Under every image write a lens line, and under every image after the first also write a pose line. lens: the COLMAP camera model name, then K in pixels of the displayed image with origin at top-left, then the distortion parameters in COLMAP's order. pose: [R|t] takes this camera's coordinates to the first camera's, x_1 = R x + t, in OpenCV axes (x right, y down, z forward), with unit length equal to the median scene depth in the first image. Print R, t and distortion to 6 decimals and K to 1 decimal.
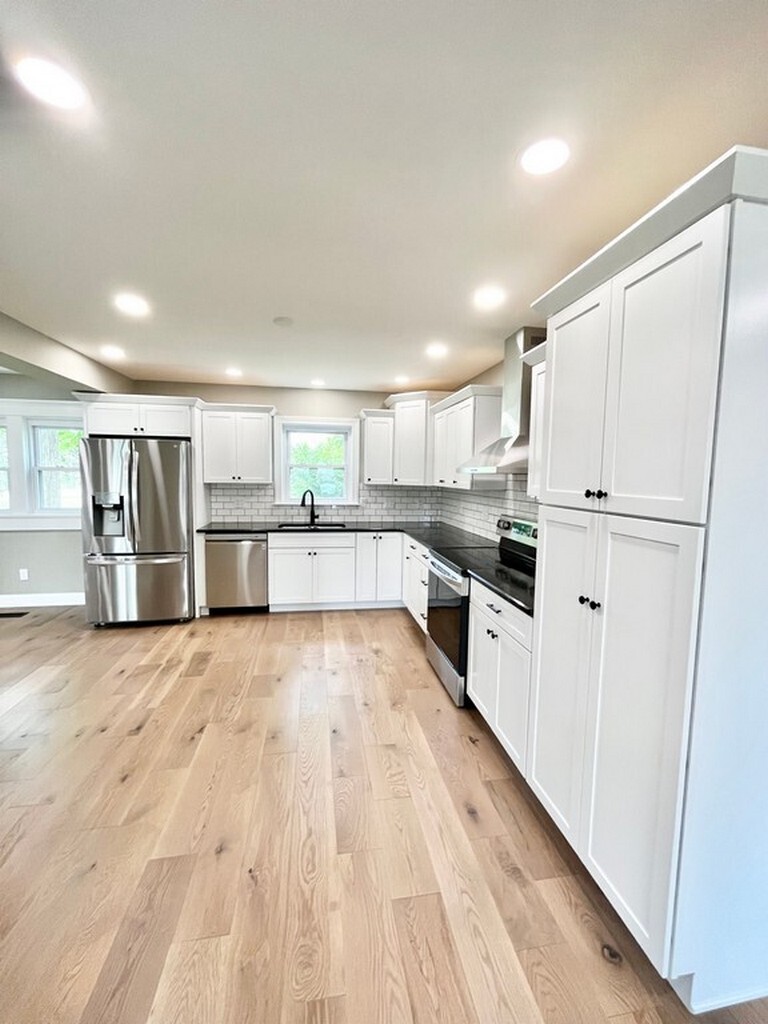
lens RADIAL K [[415.5, 0, 384.5], [0, 415.5, 510.8], [0, 0, 1]] dist [-0.002166, -0.000363]
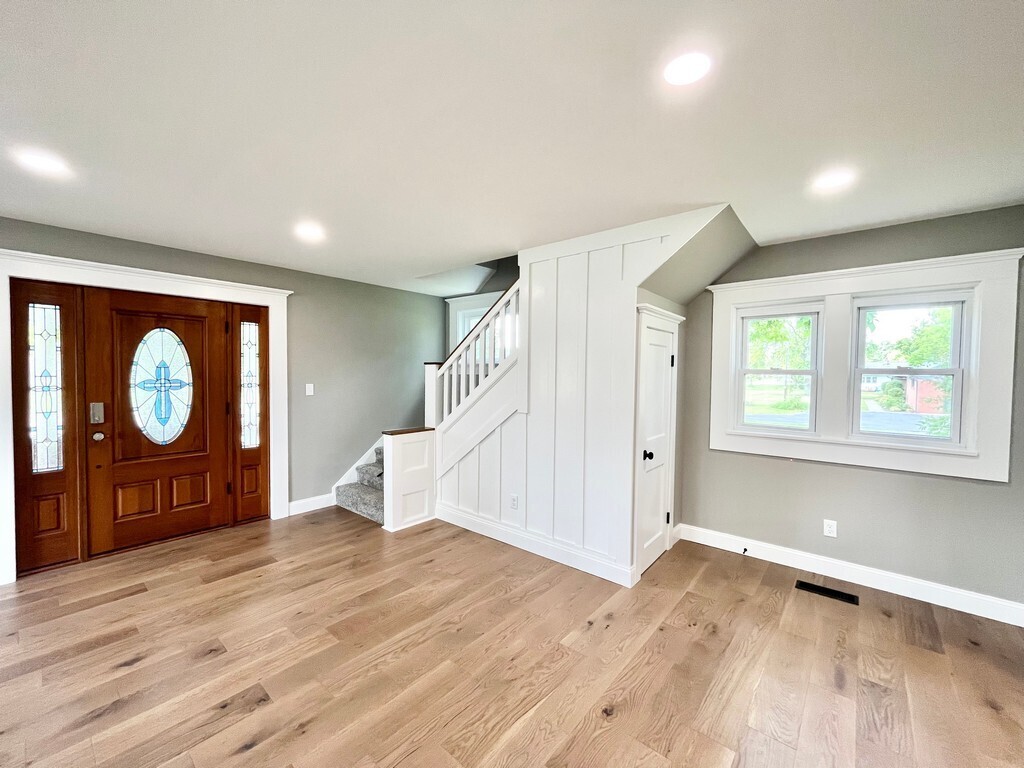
lens RADIAL K [[415.5, 0, 511.3], [0, 415.5, 383.0], [0, 0, 1]] dist [-0.002166, -0.000363]
pose [[0.642114, 0.011773, -0.766518, -0.780634], [-0.066689, 0.996949, -0.040553, -0.022109], [0.763703, 0.077158, 0.640941, 0.174877]]
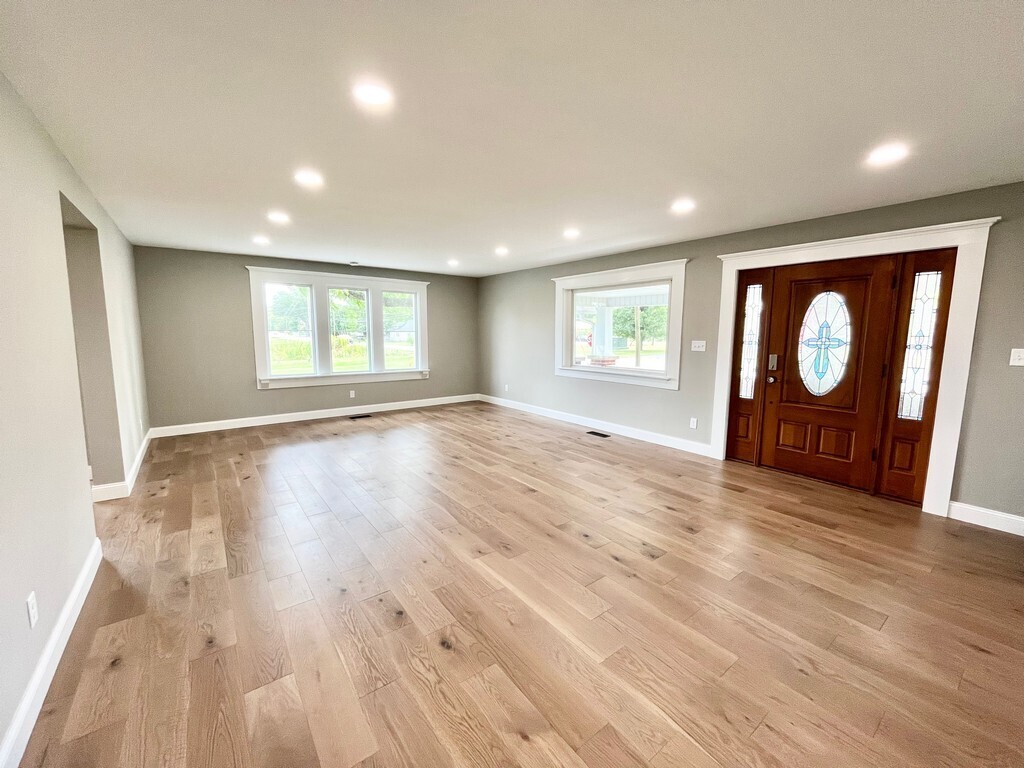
lens RADIAL K [[415.5, 0, 508.8], [0, 415.5, 382.8], [0, 0, 1]] dist [-0.002166, -0.000363]
pose [[-0.889825, 0.036410, -0.454846, -0.810103], [-0.059196, 0.979177, 0.194188, -0.058497], [0.452445, 0.199719, -0.869141, 0.705069]]
